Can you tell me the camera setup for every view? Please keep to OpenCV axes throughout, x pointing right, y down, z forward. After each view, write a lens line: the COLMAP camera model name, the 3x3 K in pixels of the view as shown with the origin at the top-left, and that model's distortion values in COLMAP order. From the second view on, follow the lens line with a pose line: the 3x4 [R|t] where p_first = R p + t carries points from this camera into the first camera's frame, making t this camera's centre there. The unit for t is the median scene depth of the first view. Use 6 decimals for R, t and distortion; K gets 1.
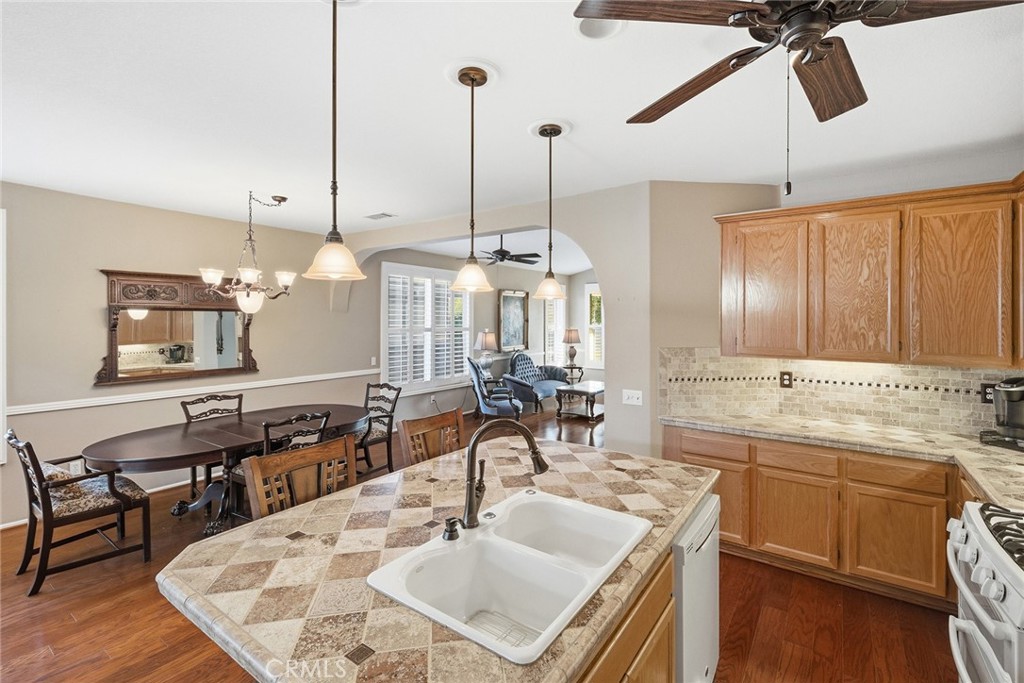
lens RADIAL K [[466.3, 0, 511.2], [0, 466.3, 320.1], [0, 0, 1]] dist [0.002124, -0.001661]
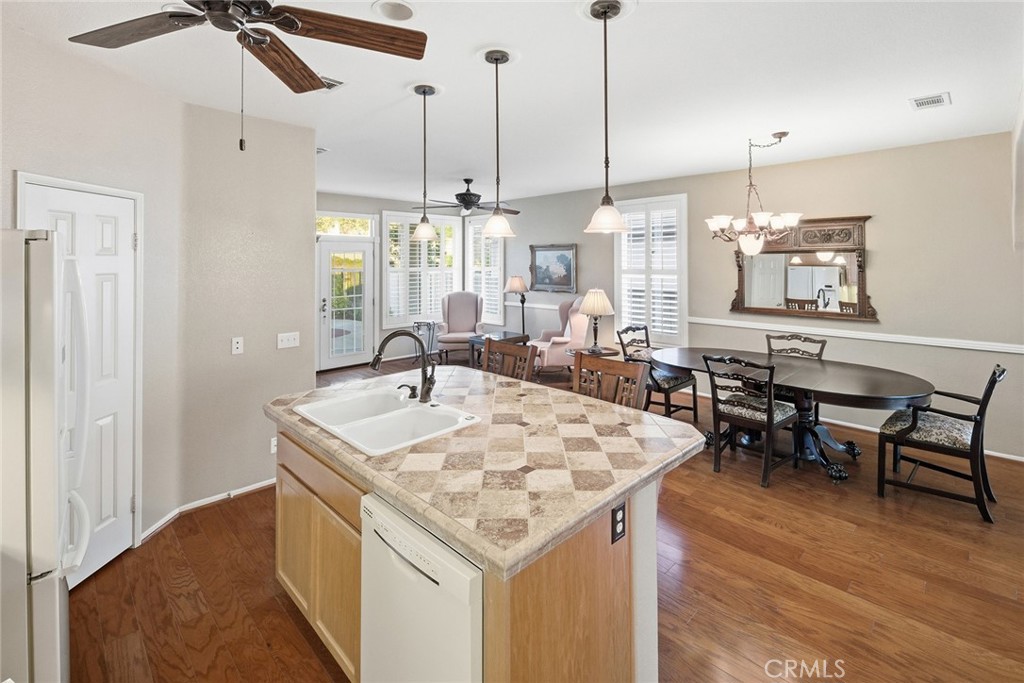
lens RADIAL K [[466.3, 0, 513.3], [0, 466.3, 259.2], [0, 0, 1]] dist [0.002124, -0.001661]
pose [[-0.182435, -0.006416, -0.983197, 0.511673], [-0.001138, 0.999979, -0.006314, 0.001222], [0.983217, -0.000033, -0.182439, 0.601836]]
